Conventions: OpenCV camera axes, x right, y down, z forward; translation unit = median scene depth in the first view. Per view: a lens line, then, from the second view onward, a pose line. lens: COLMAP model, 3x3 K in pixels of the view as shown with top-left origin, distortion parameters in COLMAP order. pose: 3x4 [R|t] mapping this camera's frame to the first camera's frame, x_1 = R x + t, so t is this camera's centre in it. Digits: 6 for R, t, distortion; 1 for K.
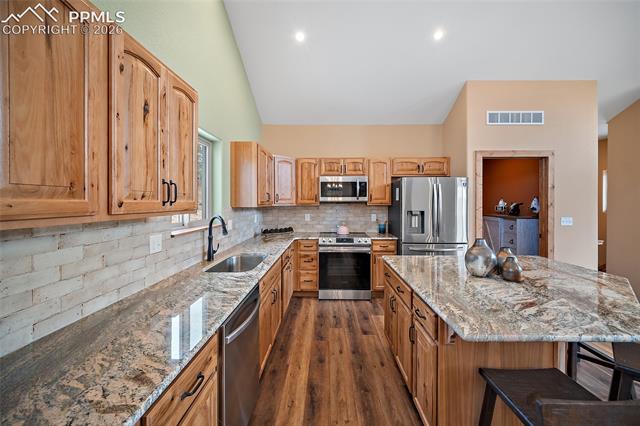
lens RADIAL K [[323.2, 0, 320.3], [0, 323.2, 201.8], [0, 0, 1]] dist [-0.002163, -0.000640]
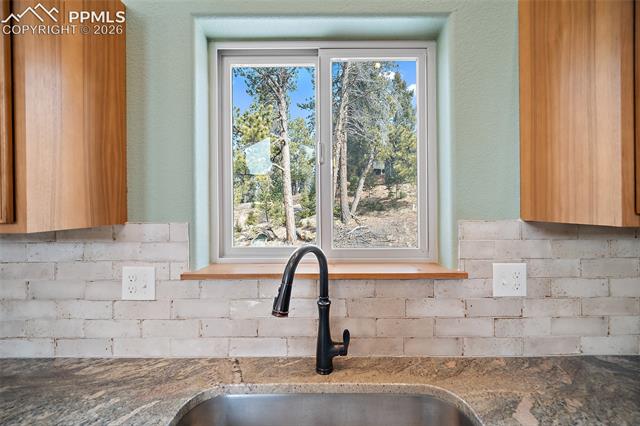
lens RADIAL K [[323.2, 0, 320.3], [0, 323.2, 201.8], [0, 0, 1]] dist [-0.002163, -0.000640]
pose [[0.017587, 0.002565, -0.999842, 0.025541], [0.006029, 0.999978, 0.002671, -0.002662], [0.999827, -0.006075, 0.017572, 1.341665]]
